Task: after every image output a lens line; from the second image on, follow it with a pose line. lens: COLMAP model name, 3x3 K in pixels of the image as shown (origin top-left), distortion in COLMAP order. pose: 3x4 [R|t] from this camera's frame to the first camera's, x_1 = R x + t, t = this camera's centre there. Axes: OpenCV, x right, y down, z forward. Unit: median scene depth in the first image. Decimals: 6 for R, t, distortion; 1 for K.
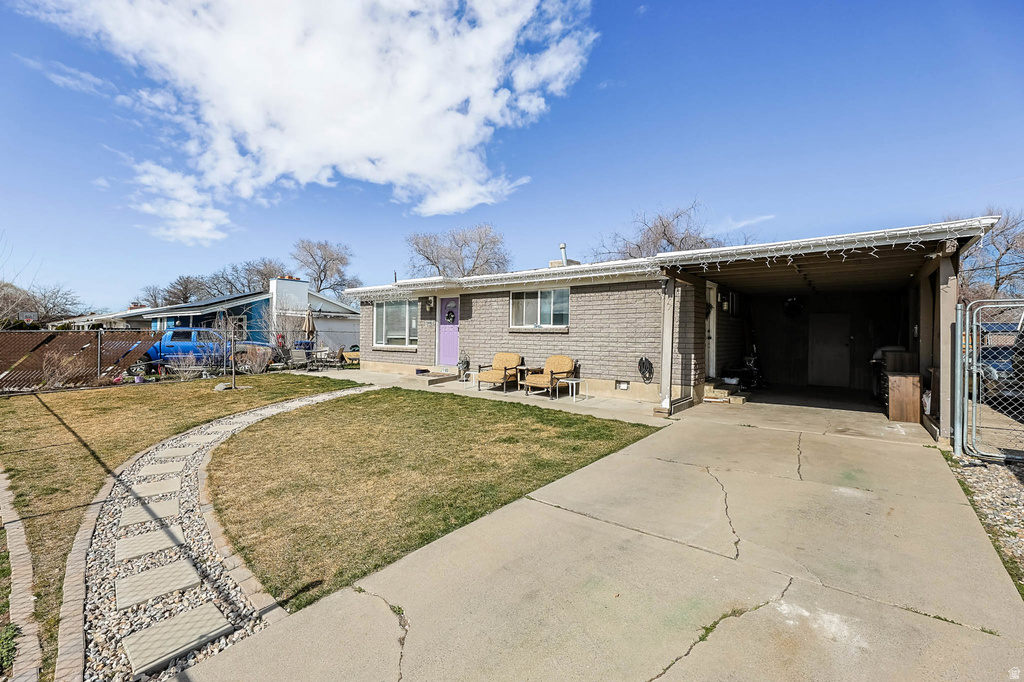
lens RADIAL K [[432.8, 0, 508.4], [0, 432.8, 338.5], [0, 0, 1]] dist [0.000462, -0.002255]
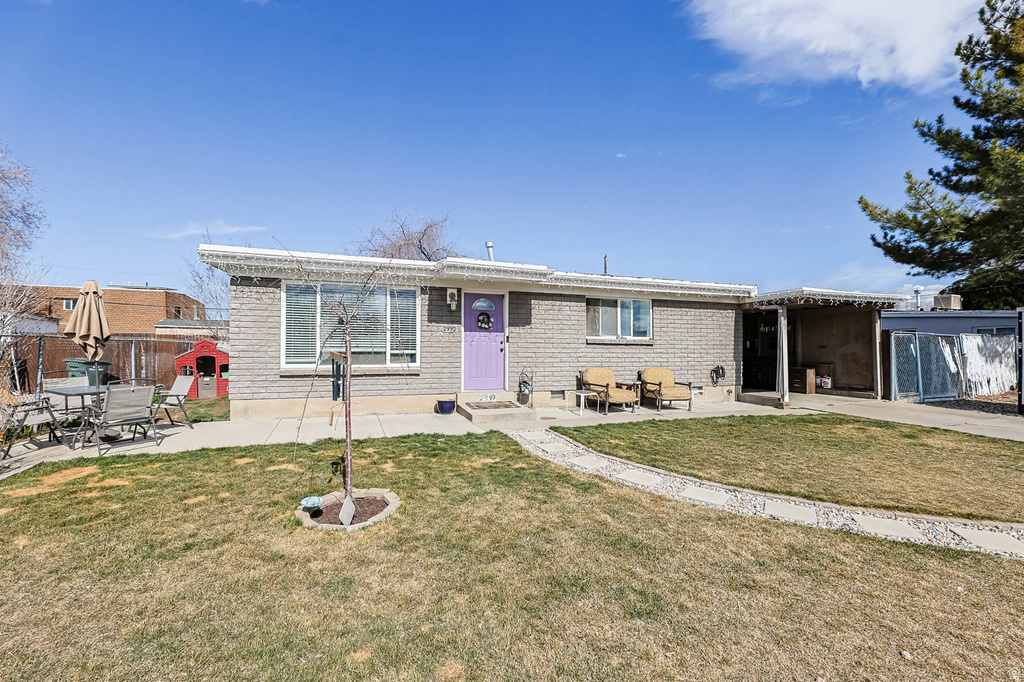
lens RADIAL K [[432.8, 0, 512.3], [0, 432.8, 342.3], [0, 0, 1]] dist [0.000462, -0.002255]
pose [[0.522187, 0.004026, 0.852822, -0.810859], [0.003561, 0.999970, -0.006902, -0.011902], [-0.852824, 0.006641, 0.522157, 0.679013]]
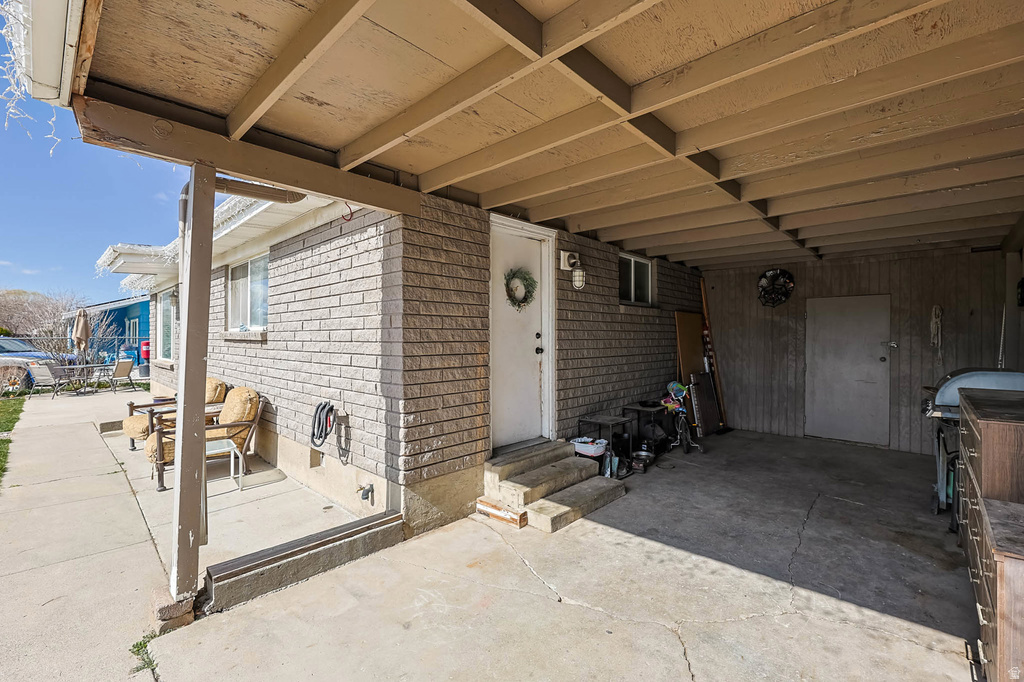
lens RADIAL K [[432.8, 0, 513.4], [0, 432.8, 340.7], [0, 0, 1]] dist [0.000462, -0.002255]
pose [[0.995653, -0.009584, -0.092642, 0.419773], [0.009529, 0.999954, -0.001033, -0.010032], [0.092648, 0.000146, 0.995699, 0.482228]]
